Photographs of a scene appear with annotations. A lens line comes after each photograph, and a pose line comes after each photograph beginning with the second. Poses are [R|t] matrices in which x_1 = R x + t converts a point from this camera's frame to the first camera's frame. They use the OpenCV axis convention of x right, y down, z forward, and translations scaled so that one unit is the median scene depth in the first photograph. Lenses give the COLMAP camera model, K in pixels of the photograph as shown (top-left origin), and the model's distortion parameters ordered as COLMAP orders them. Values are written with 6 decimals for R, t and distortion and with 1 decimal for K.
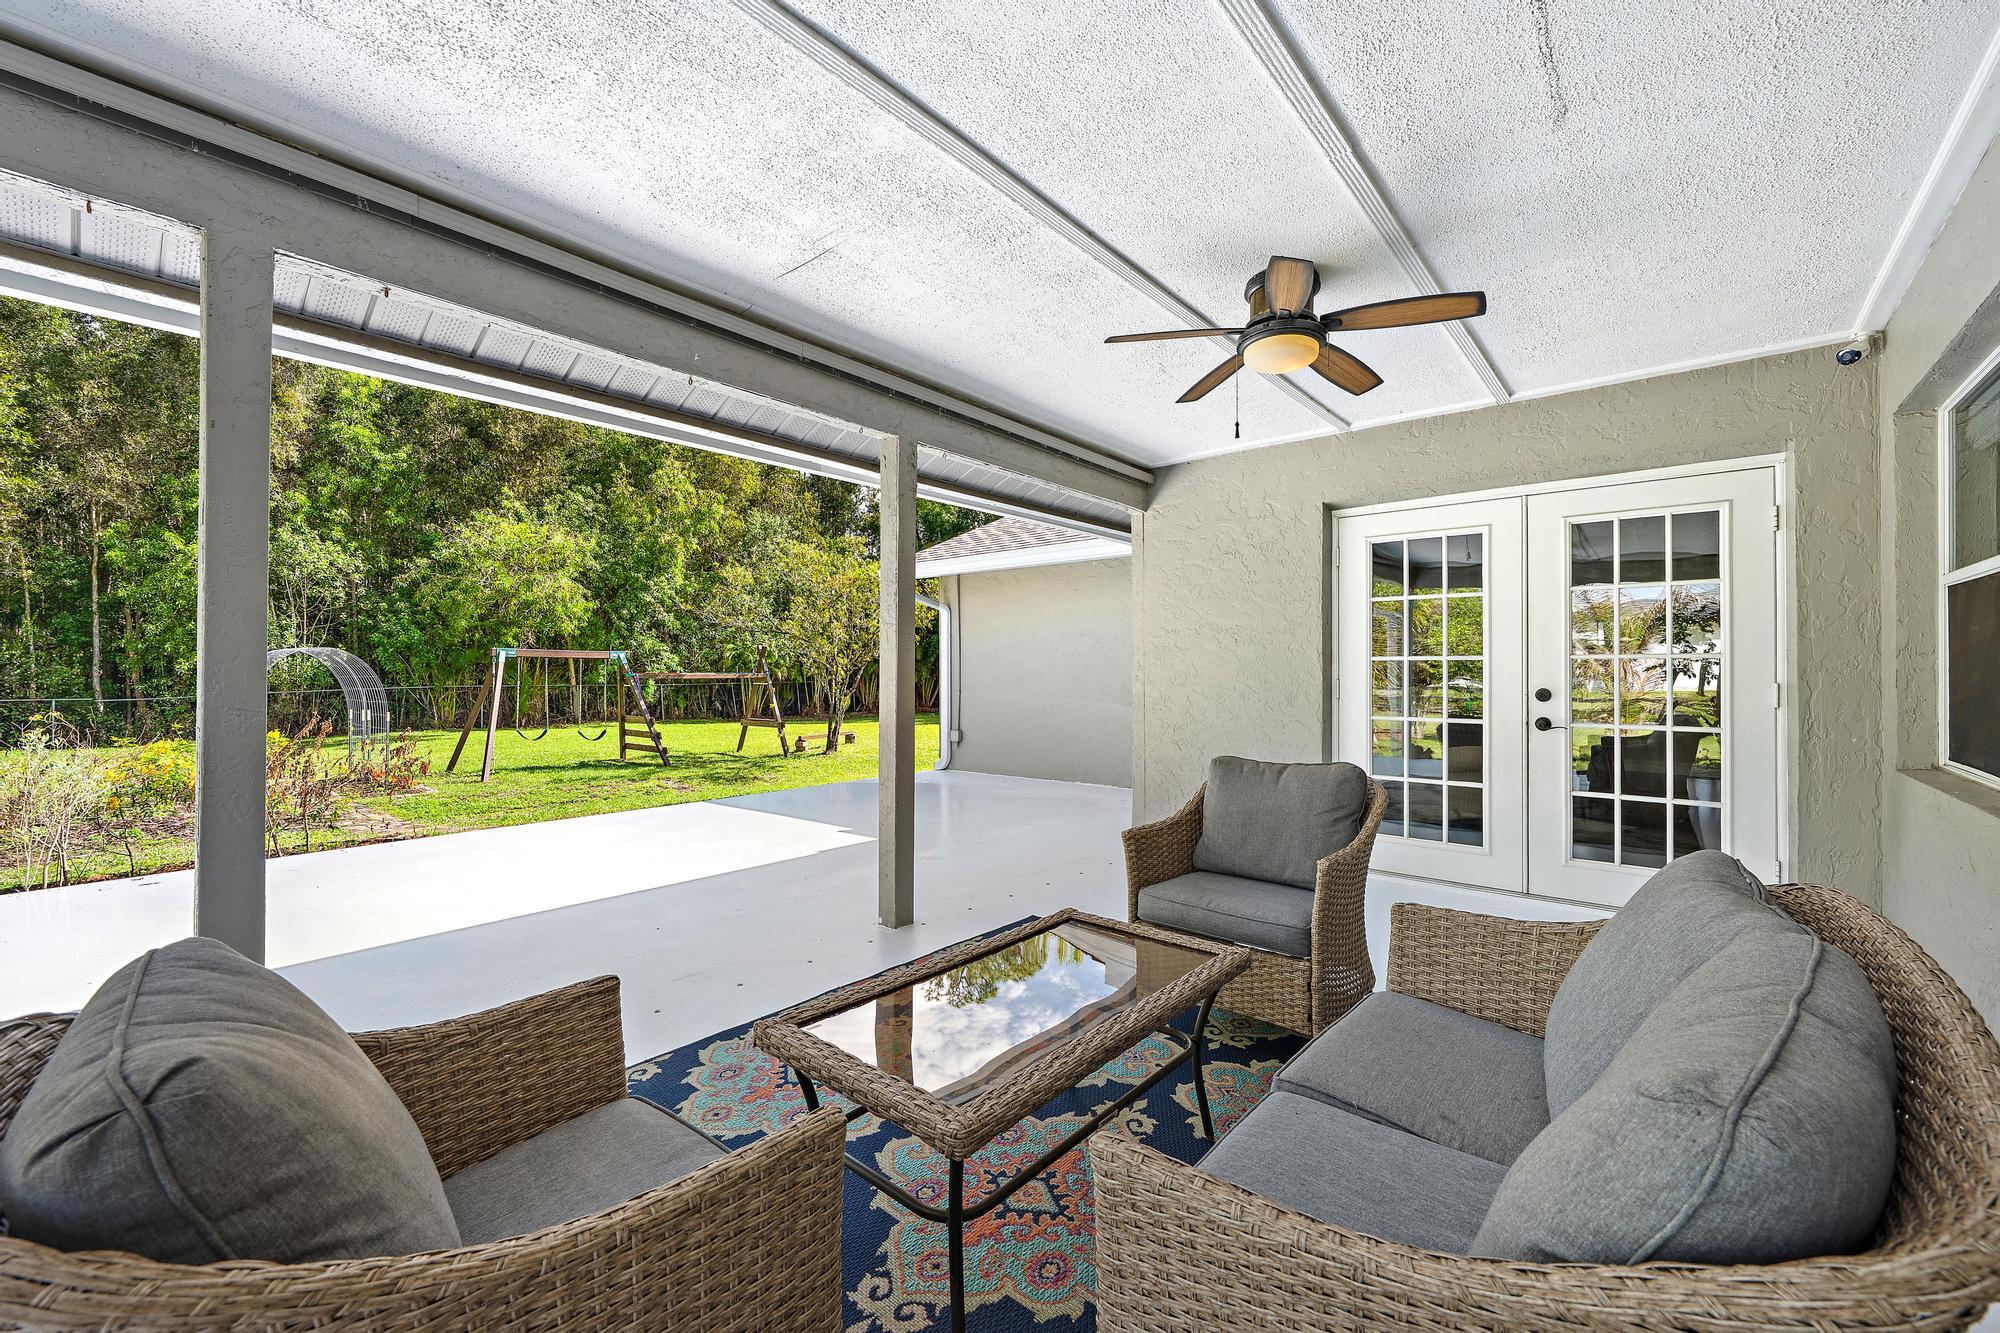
lens RADIAL K [[803.0, 0, 1000.0], [0, 803.0, 666.5], [0, 0, 1]] dist [0.001893, 0.000590]
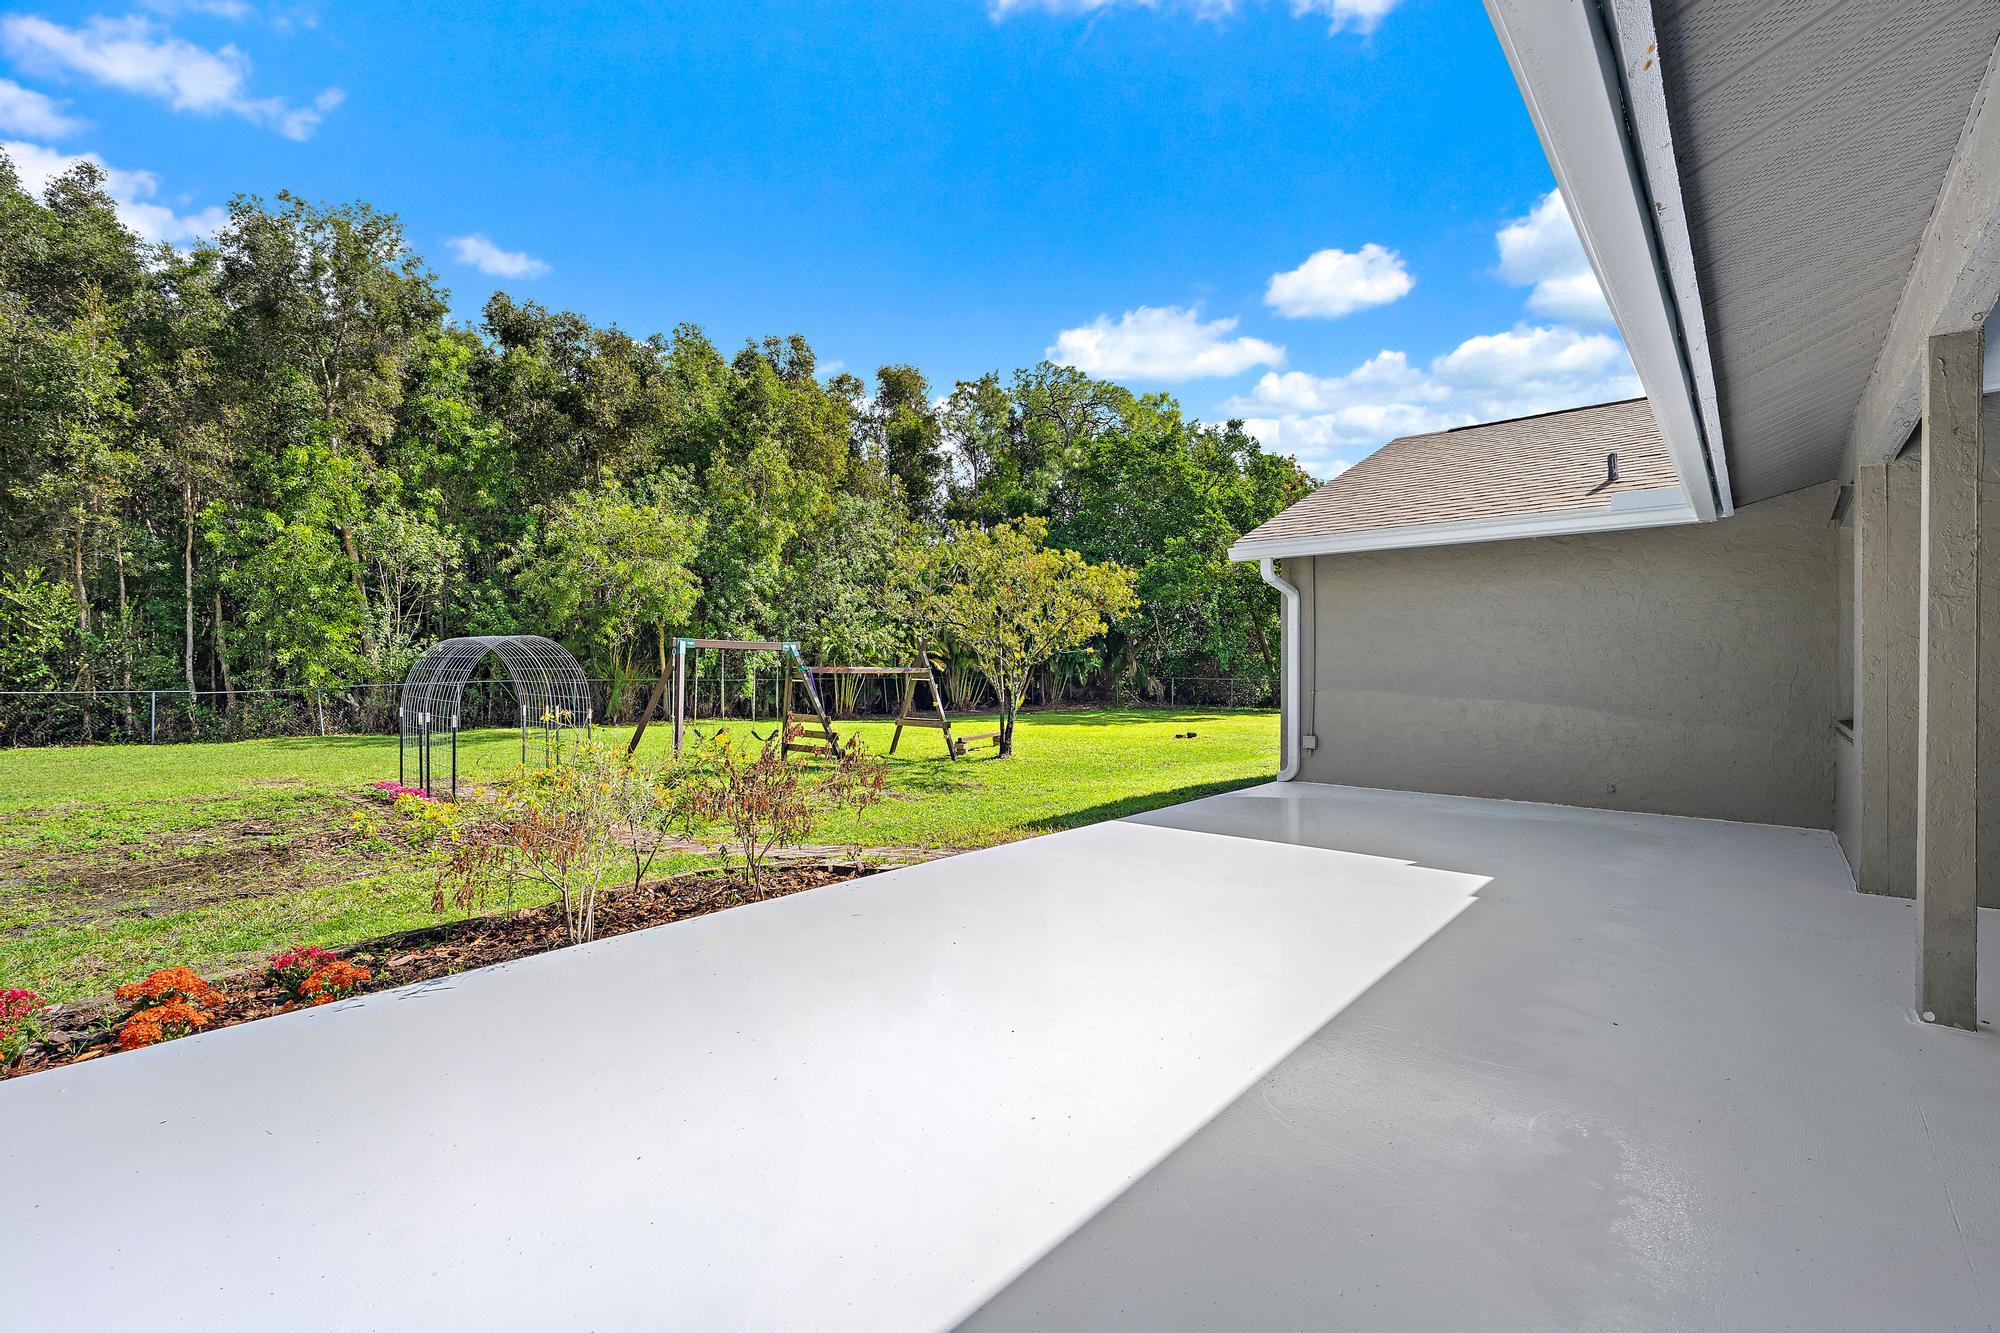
lens RADIAL K [[841.4, 0, 1000.0], [0, 841.4, 666.5], [0, 0, 1]] dist [-0.000084, -0.000139]
pose [[0.999883, 0.005984, -0.014103, -0.158203], [-0.005915, 0.999970, 0.004969, 0.001060], [0.014133, -0.004885, 0.999888, 0.036661]]
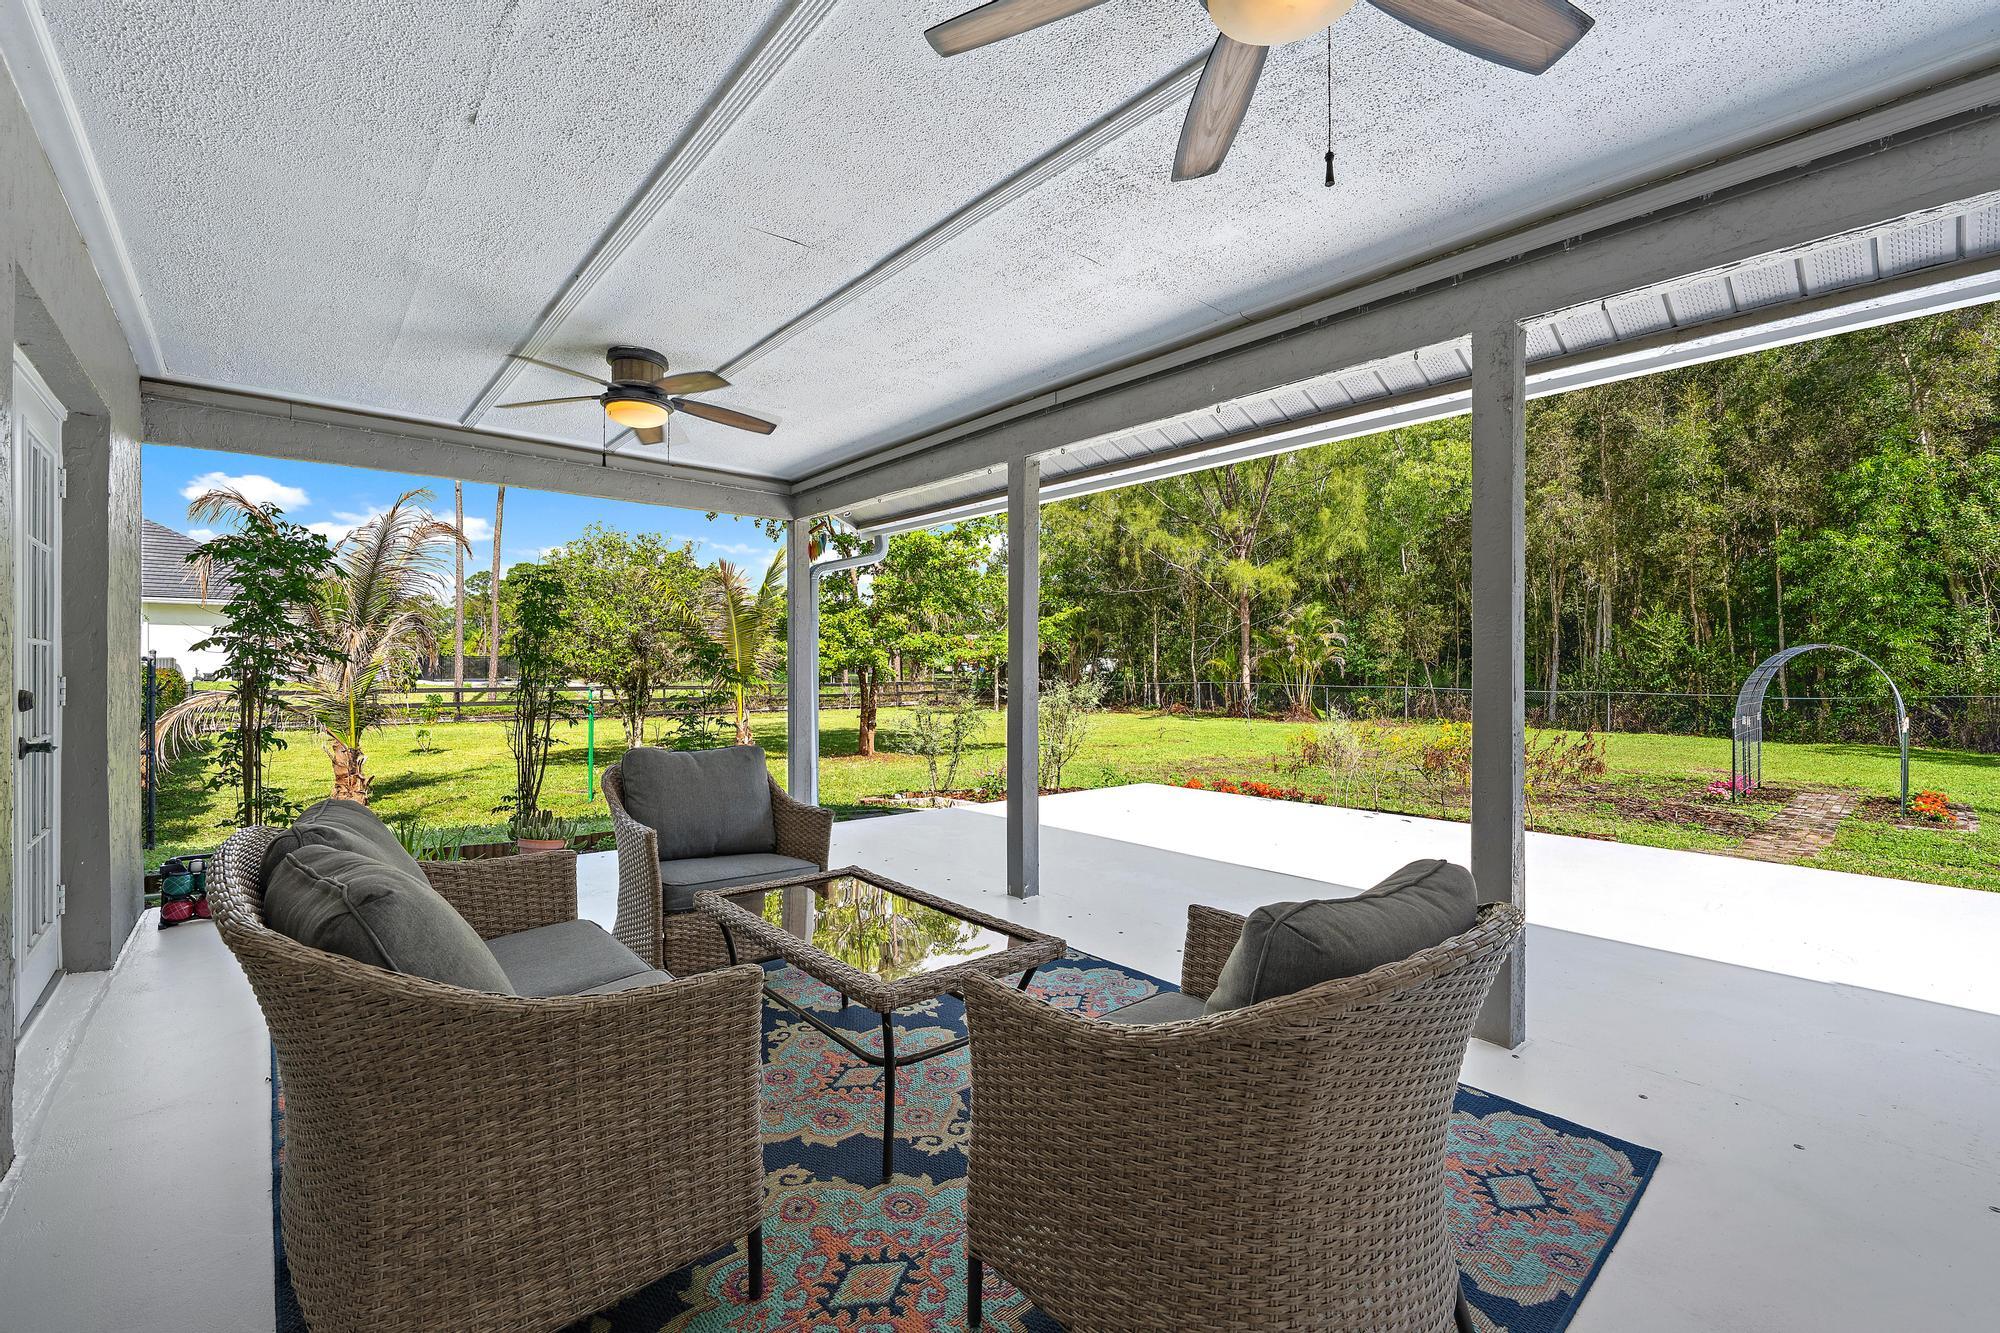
lens RADIAL K [[841.4, 0, 1000.0], [0, 841.4, 666.5], [0, 0, 1]] dist [-0.000084, -0.000139]
pose [[-0.140445, -0.002215, -0.990086, 0.117687], [0.001654, 0.999996, -0.002472, 0.001039], [0.990087, -0.001985, -0.140441, 0.124404]]
